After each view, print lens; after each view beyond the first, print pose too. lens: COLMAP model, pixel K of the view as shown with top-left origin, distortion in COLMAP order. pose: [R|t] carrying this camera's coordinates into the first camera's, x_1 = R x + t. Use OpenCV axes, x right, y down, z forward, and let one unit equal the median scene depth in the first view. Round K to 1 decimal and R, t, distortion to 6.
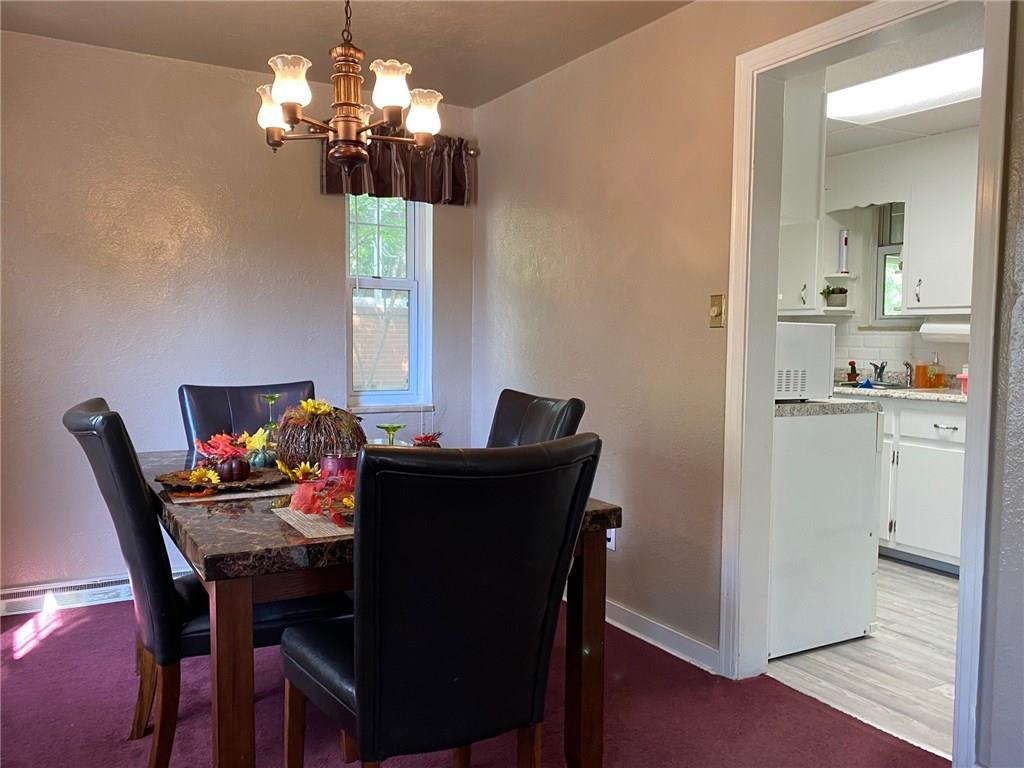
lens RADIAL K [[834.6, 0, 512.4], [0, 834.6, 383.4], [0, 0, 1]] dist [-0.002034, -0.047136]
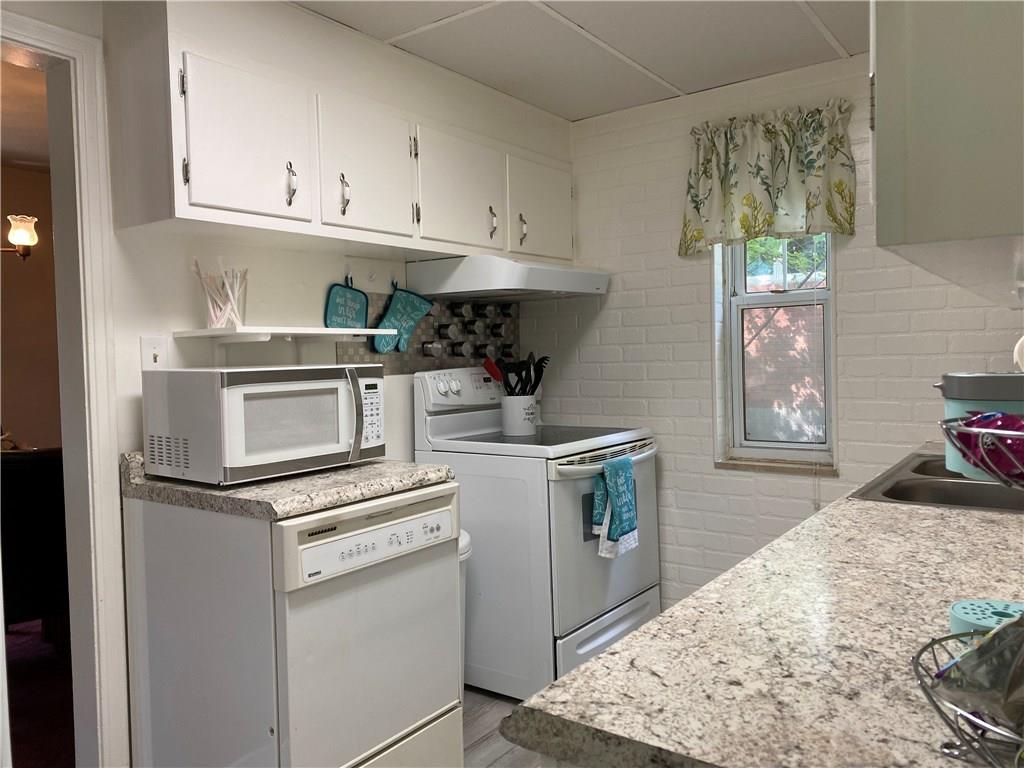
lens RADIAL K [[786.4, 0, 512.4], [0, 786.4, 388.2], [0, 0, 1]] dist [0.054845, -0.049971]
pose [[0.408092, 0.018687, -0.912750, 0.626504], [-0.021283, 0.999714, 0.010952, -0.041079], [0.912693, 0.014957, 0.408372, 0.580731]]
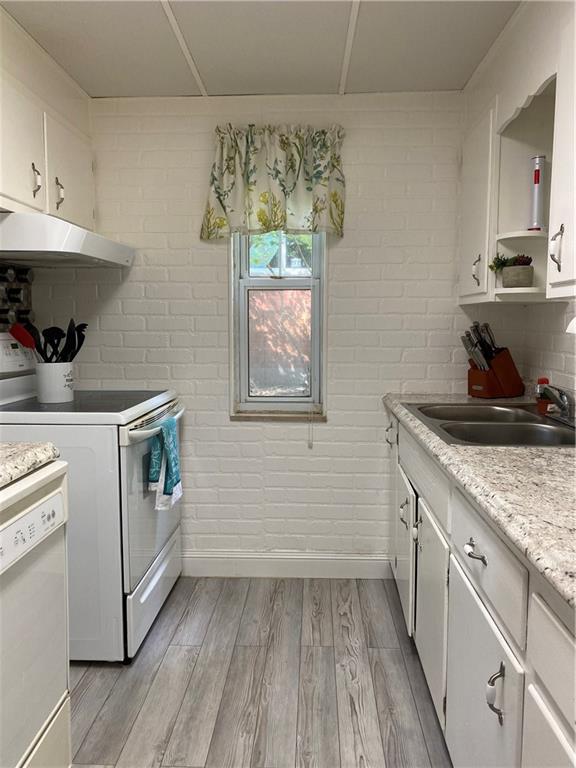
lens RADIAL K [[589.8, 0, 289.1], [0, 589.8, 383.2], [0, 0, 1]] dist [0.054845, -0.049971]
pose [[0.846946, 0.046570, -0.529635, 0.485544], [-0.023325, 0.998452, 0.050493, -0.040219], [0.531167, -0.030412, 0.846721, 0.543333]]
